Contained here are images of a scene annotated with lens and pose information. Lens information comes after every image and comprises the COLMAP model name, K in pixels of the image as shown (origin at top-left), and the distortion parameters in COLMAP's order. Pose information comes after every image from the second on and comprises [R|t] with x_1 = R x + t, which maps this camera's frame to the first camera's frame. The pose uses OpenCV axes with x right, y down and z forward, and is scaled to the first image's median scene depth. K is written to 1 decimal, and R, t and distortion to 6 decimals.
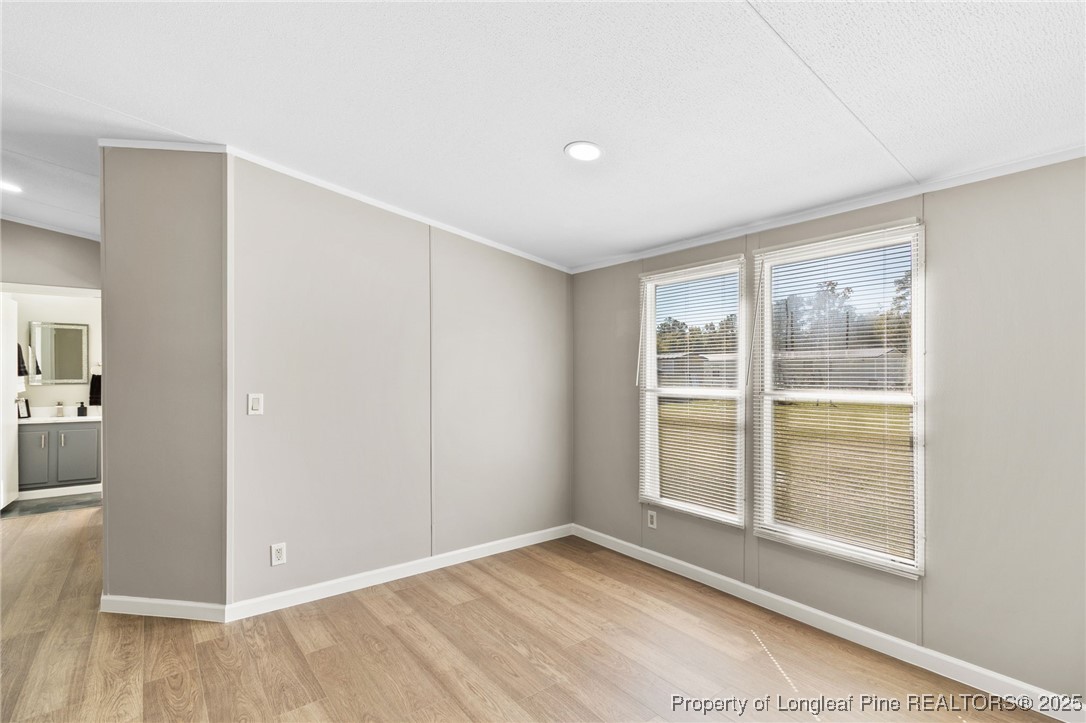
lens RADIAL K [[511.4, 0, 542.8], [0, 511.4, 382.3], [0, 0, 1]] dist [0.001753, 0.000450]
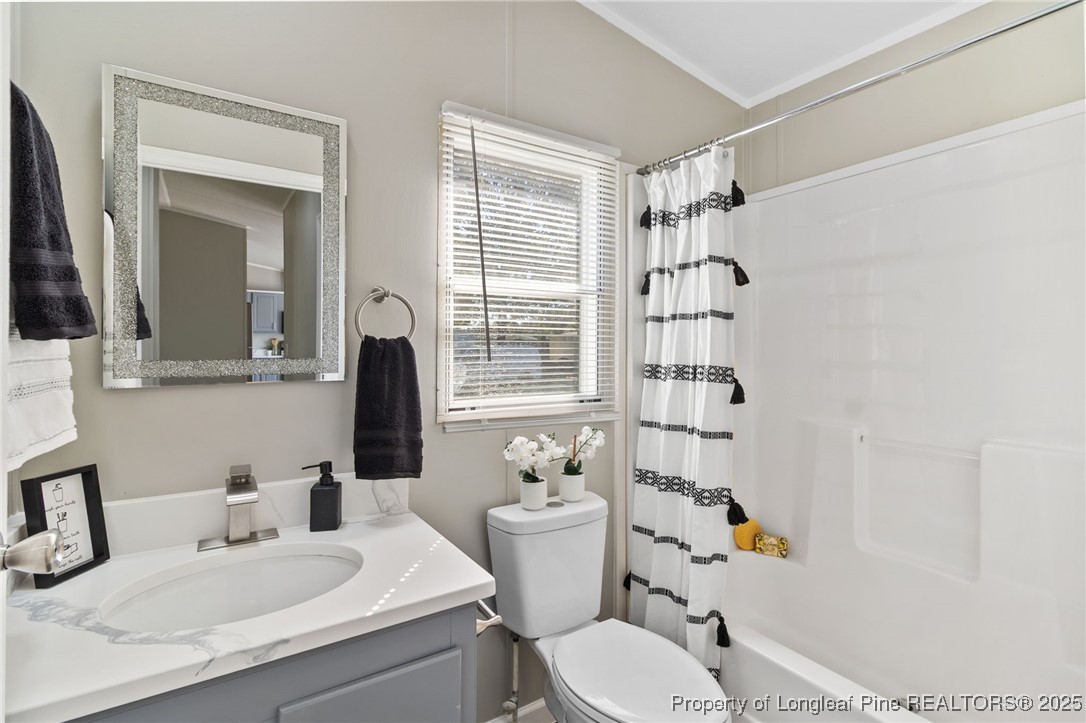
lens RADIAL K [[511.4, 0, 542.9], [0, 511.4, 357.1], [0, 0, 1]] dist [0.001753, 0.000450]
pose [[0.995655, -0.003625, -0.093048, -0.796278], [0.002910, 0.999965, -0.007814, -0.004436], [0.093073, 0.007510, 0.995631, 0.800488]]
